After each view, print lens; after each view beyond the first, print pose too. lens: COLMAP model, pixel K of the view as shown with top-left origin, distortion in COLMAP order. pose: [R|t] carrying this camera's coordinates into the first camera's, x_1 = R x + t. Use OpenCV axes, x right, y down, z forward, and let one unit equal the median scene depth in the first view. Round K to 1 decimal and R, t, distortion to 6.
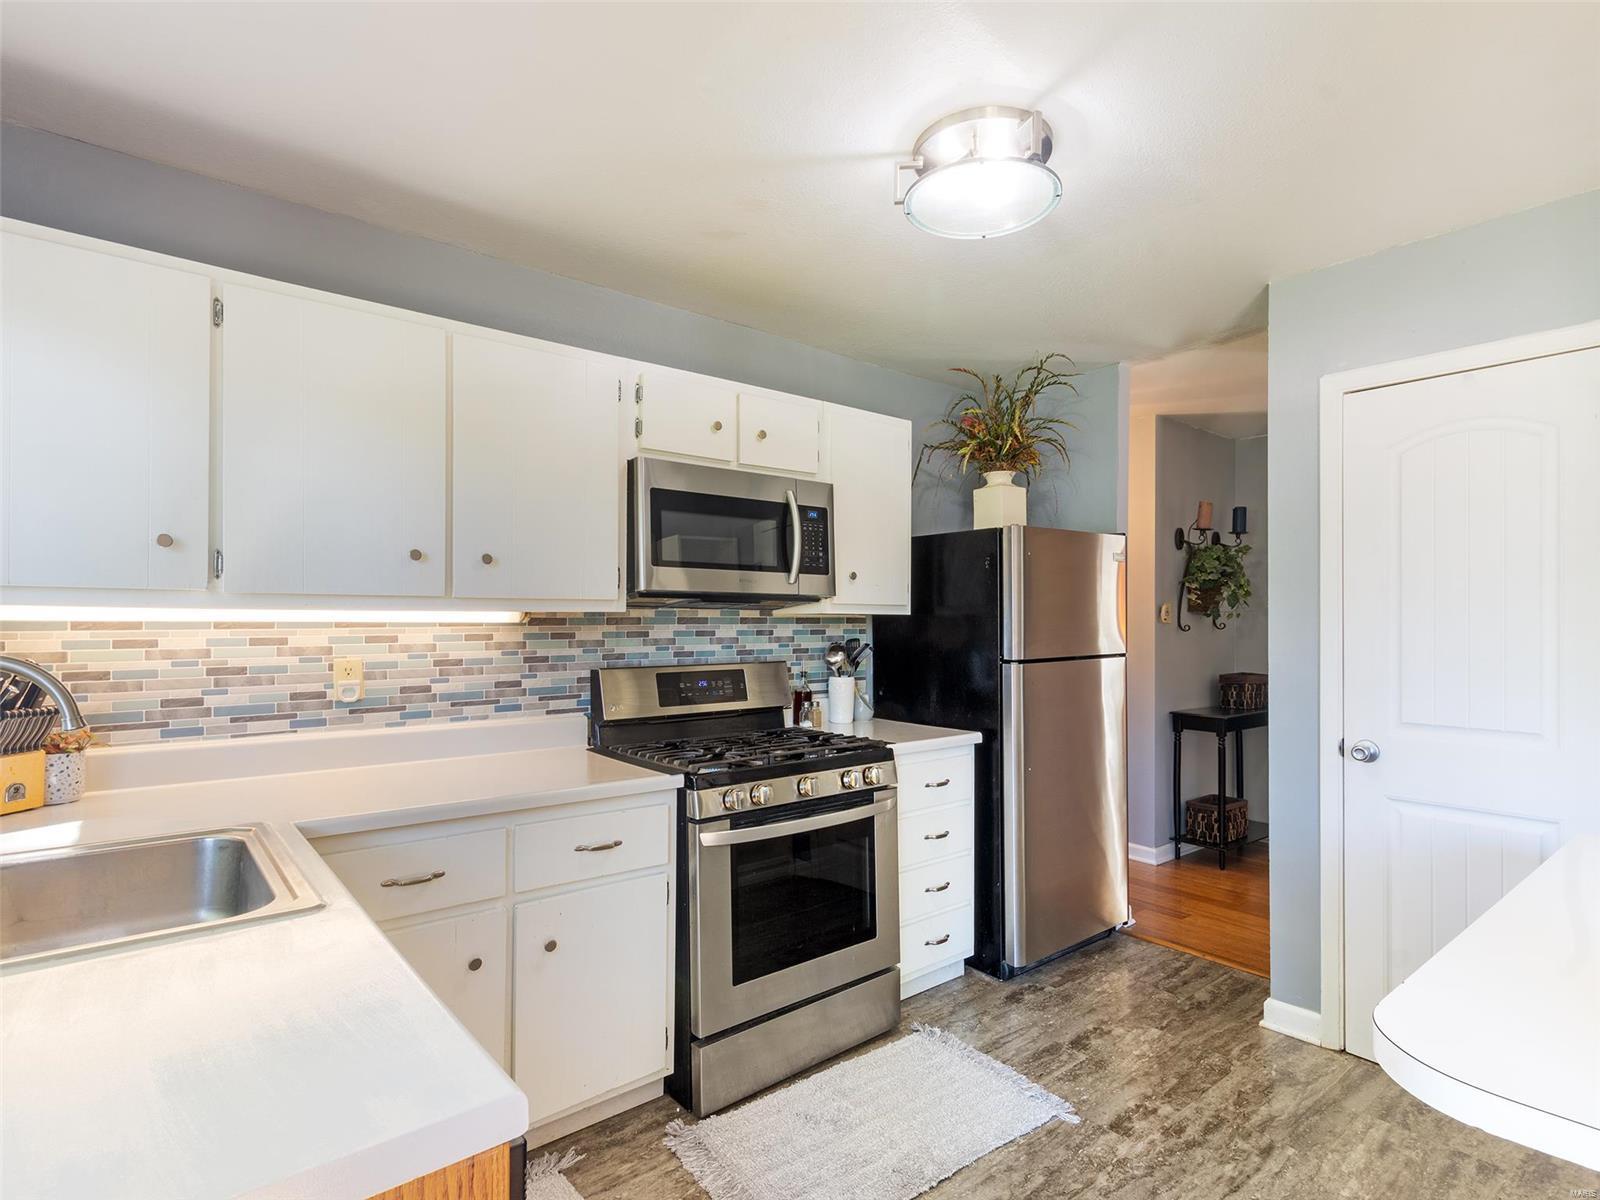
lens RADIAL K [[849.0, 0, 804.1], [0, 849.0, 600.1], [0, 0, 1]] dist [0.006074, -0.000854]
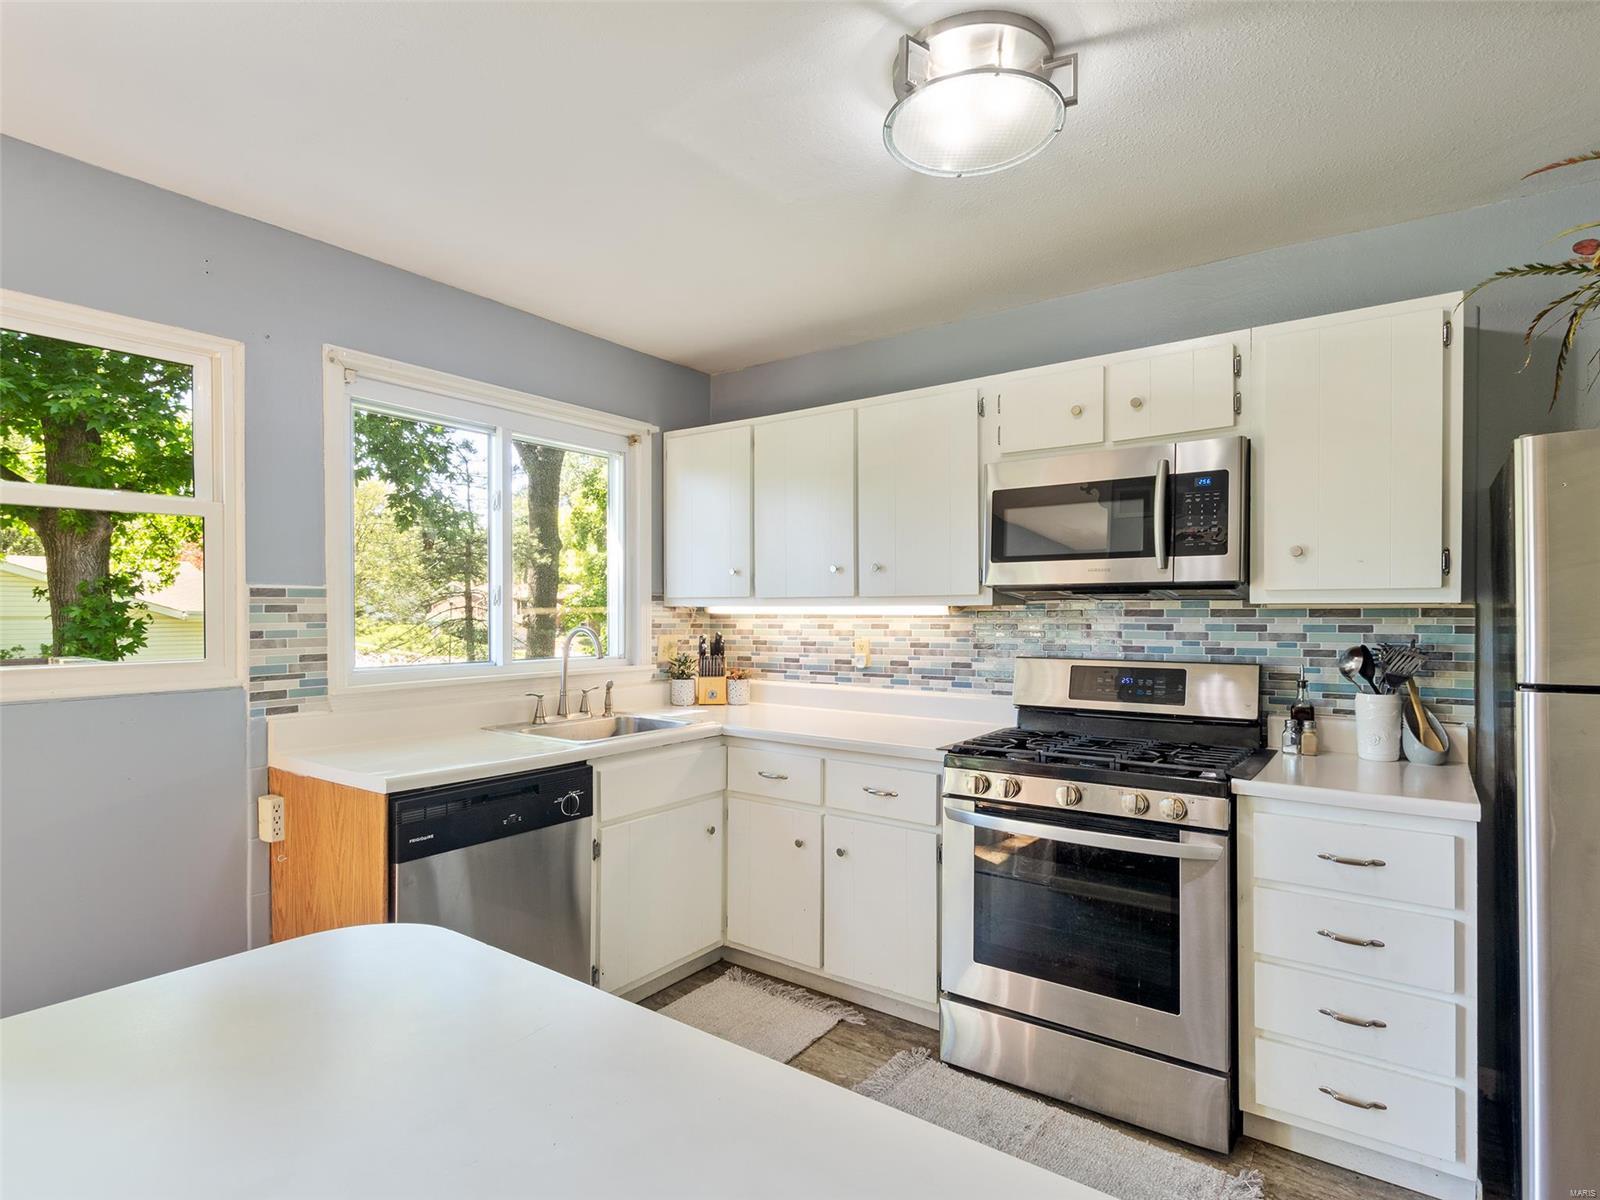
lens RADIAL K [[849.0, 0, 804.9], [0, 849.0, 608.2], [0, 0, 1]] dist [0.006074, -0.000854]
pose [[0.259583, -0.001656, -0.965719, 0.782648], [0.029278, 0.999552, 0.006156, 0.002757], [0.965277, -0.029873, 0.259515, 0.470795]]
